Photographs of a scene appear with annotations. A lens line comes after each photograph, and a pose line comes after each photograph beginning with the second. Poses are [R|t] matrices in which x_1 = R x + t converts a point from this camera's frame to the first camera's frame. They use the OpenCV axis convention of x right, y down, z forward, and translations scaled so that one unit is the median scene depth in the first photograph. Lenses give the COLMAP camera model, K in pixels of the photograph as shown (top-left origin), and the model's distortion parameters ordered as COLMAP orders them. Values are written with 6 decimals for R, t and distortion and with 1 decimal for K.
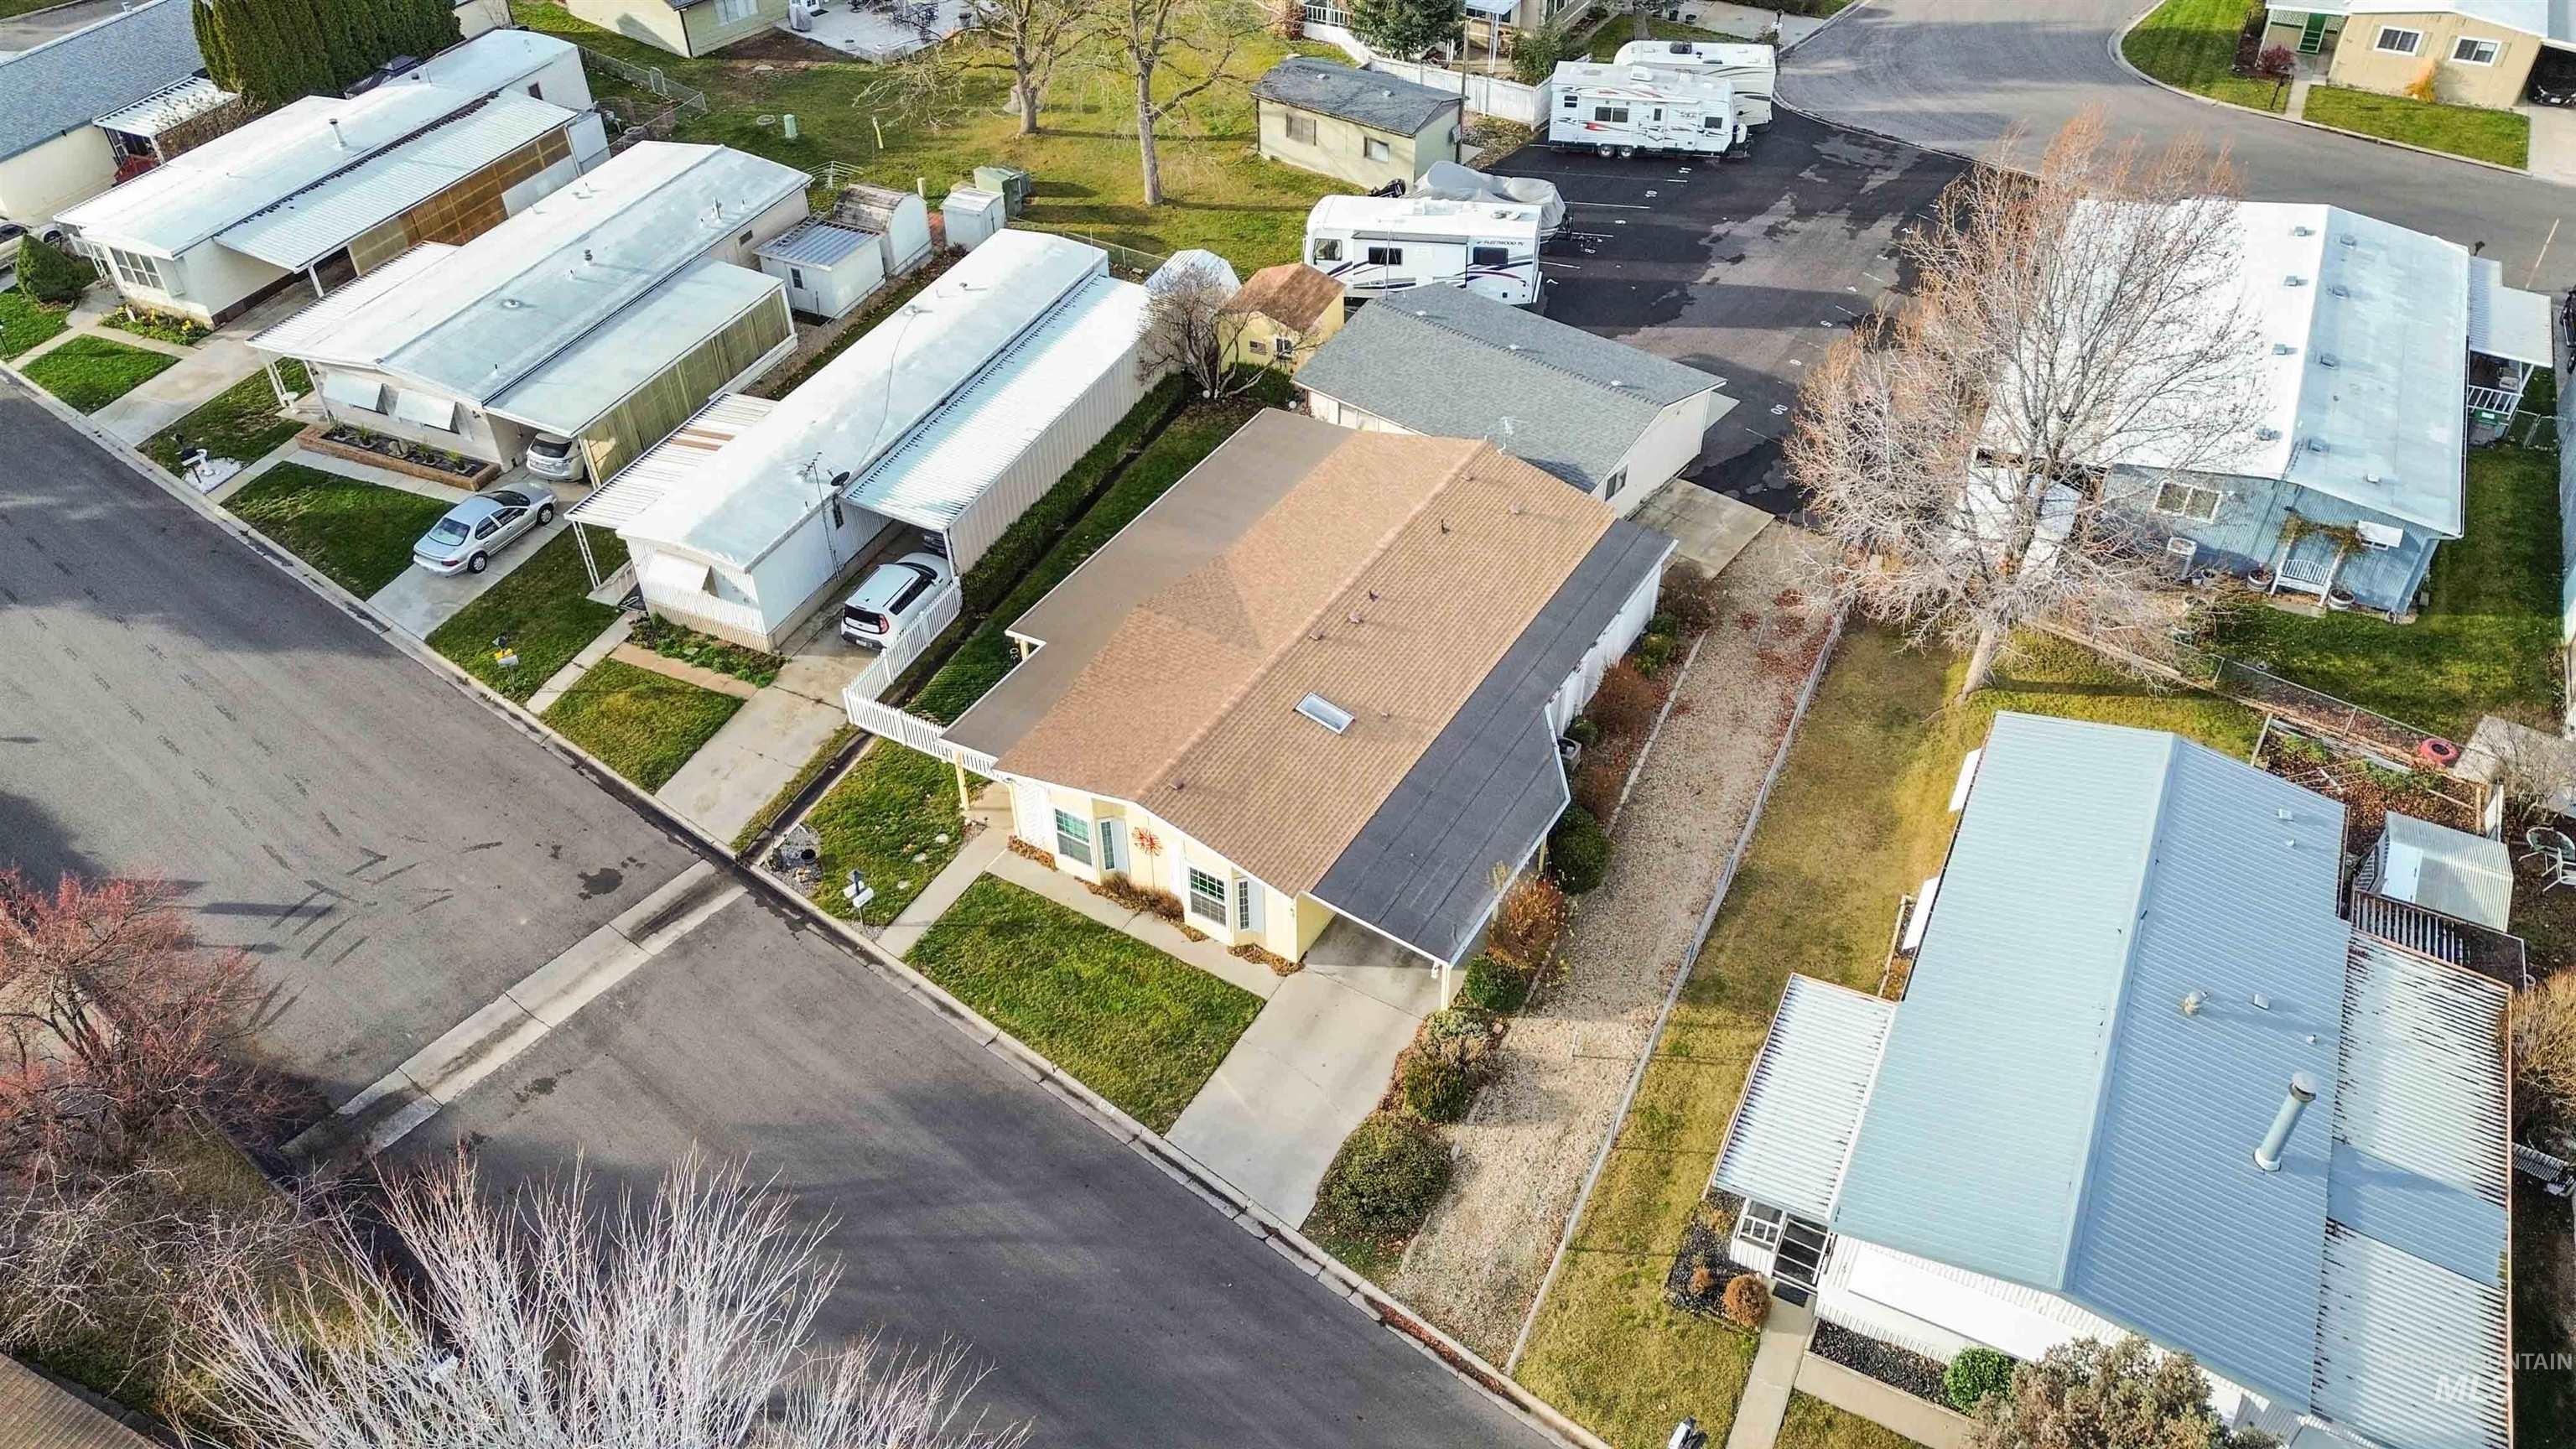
lens RADIAL K [[1876.9, 0, 1288.0], [0, 1876.9, 724.5], [0, 0, 1]] dist [0.120540, -0.164006]
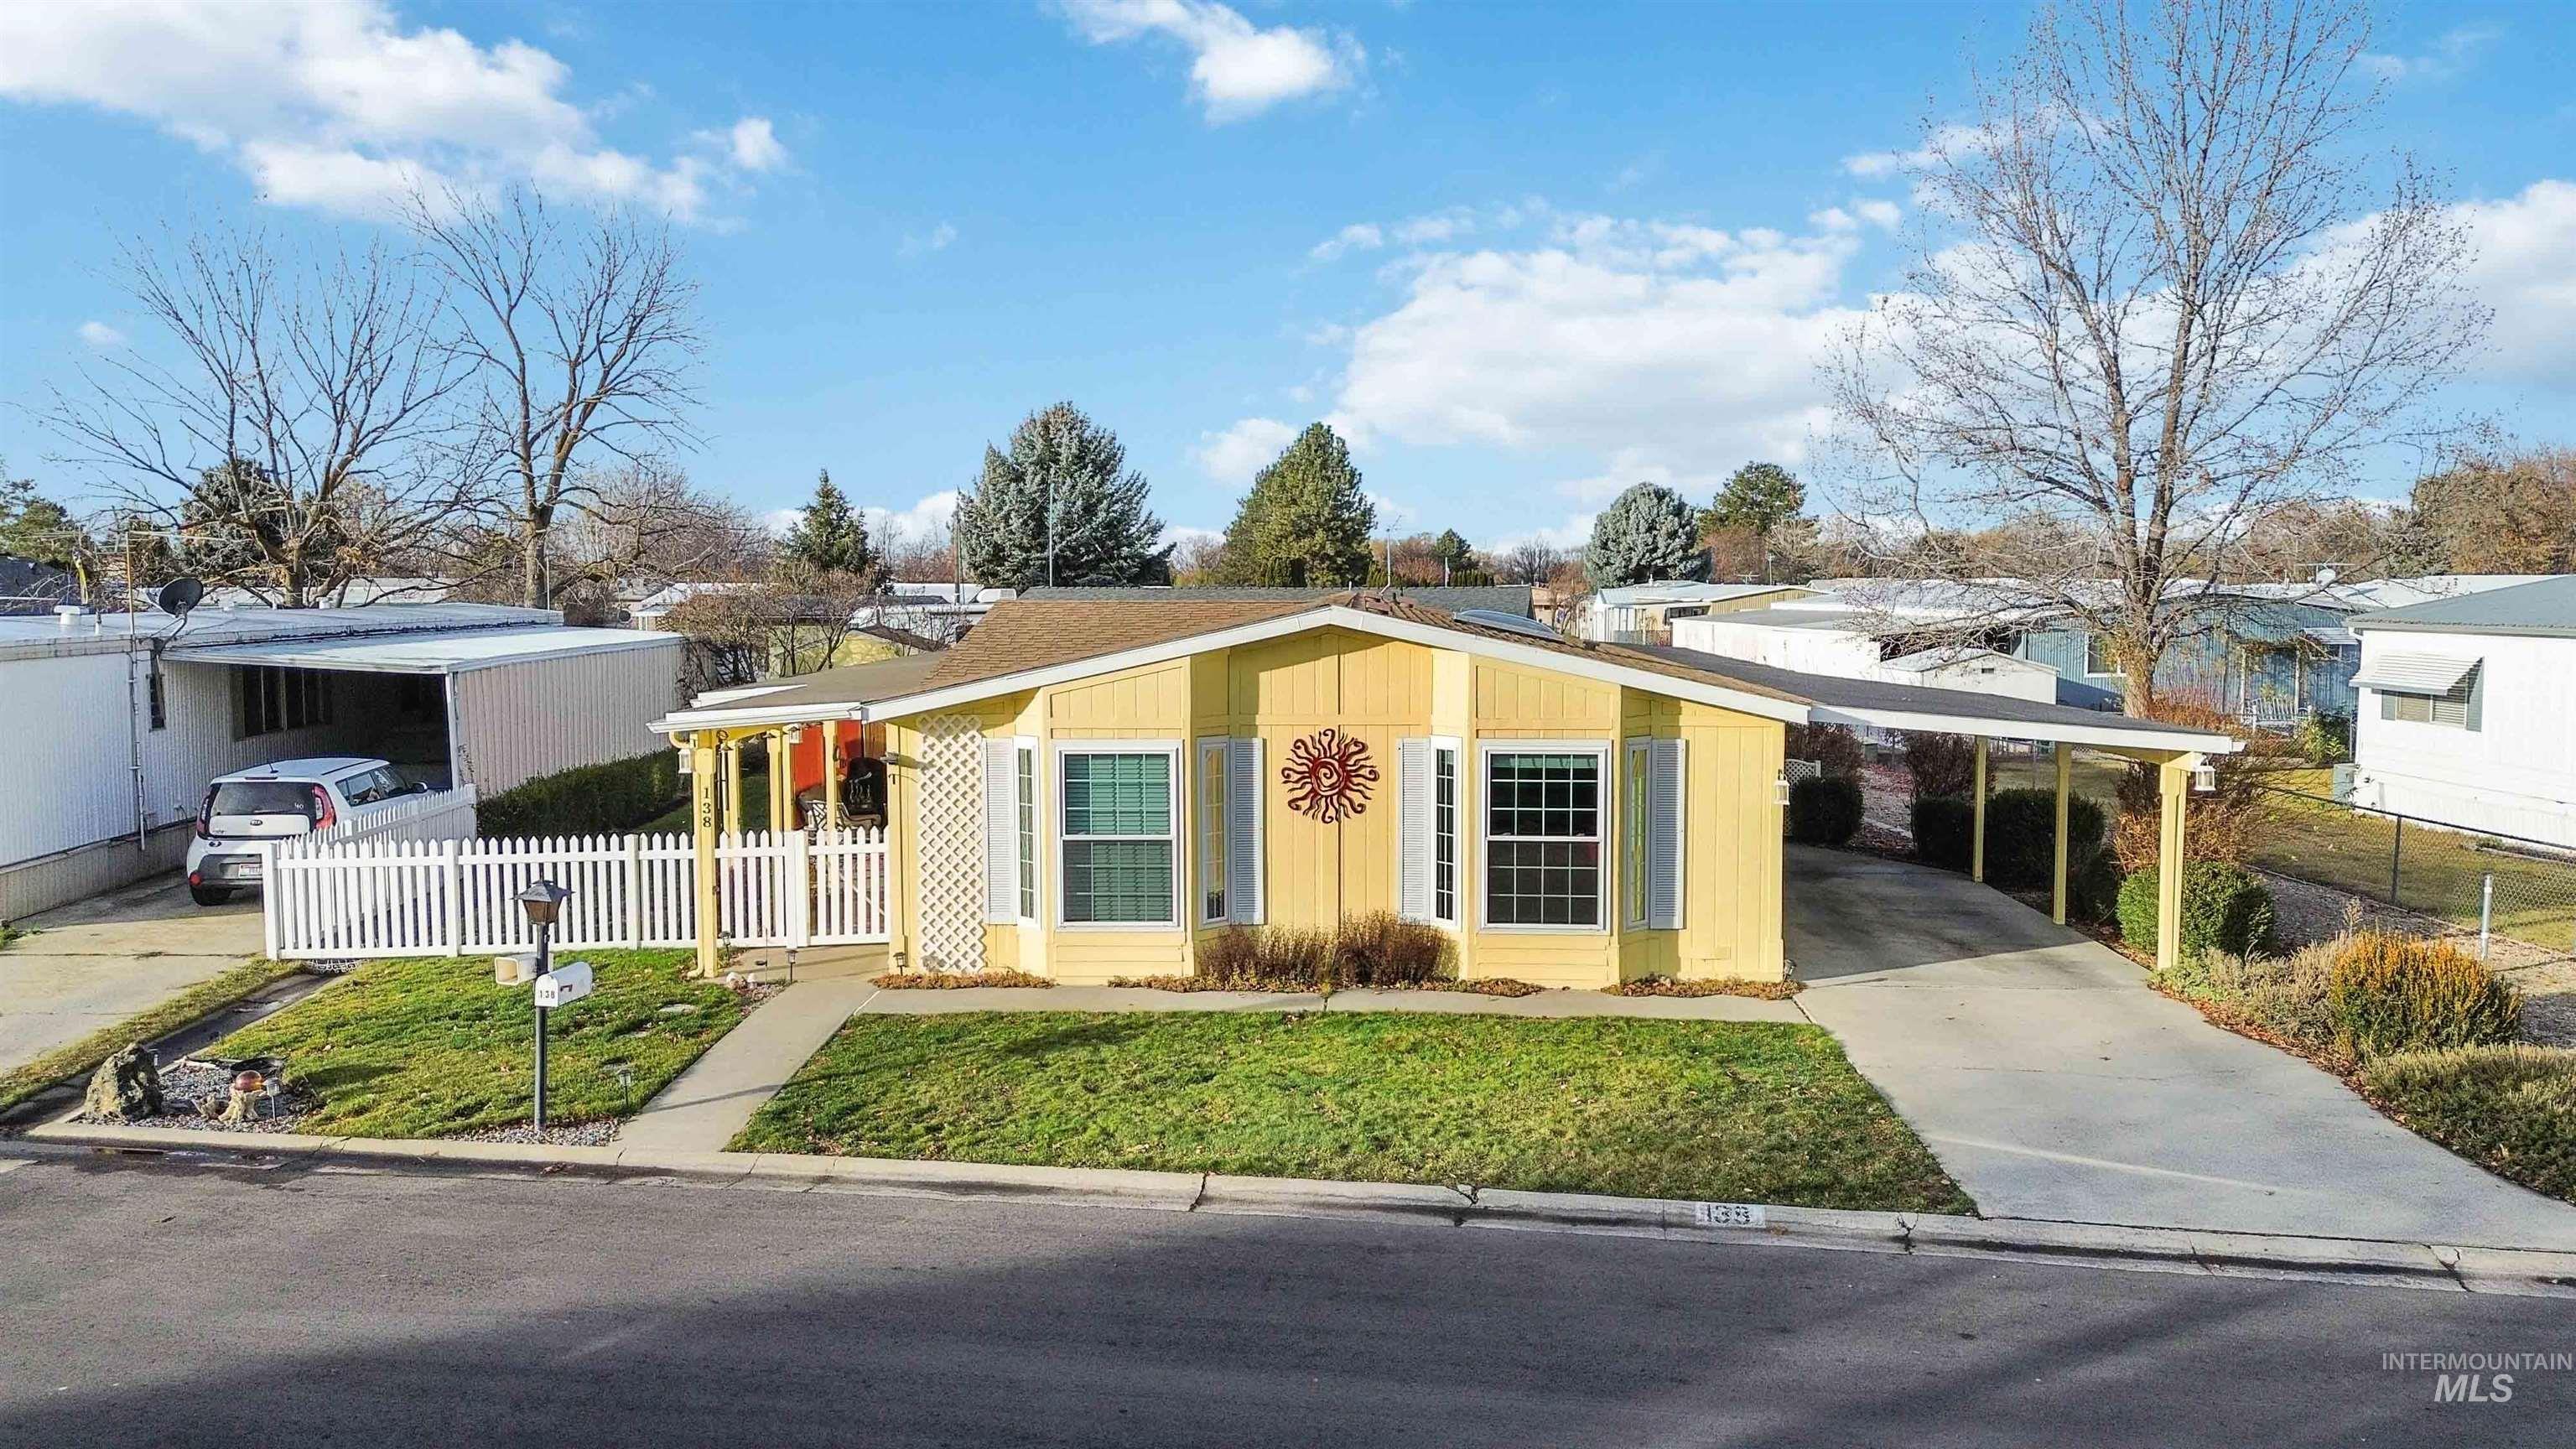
lens RADIAL K [[1878.3, 0, 1300.4], [0, 1878.3, 750.6], [0, 0, 1]] dist [0.113096, -0.154776]
pose [[0.877950, -0.032549, 0.477644, -0.265428], [0.310918, 0.797423, -0.517153, 0.254448], [-0.364052, 0.602543, 0.710218, 0.722827]]
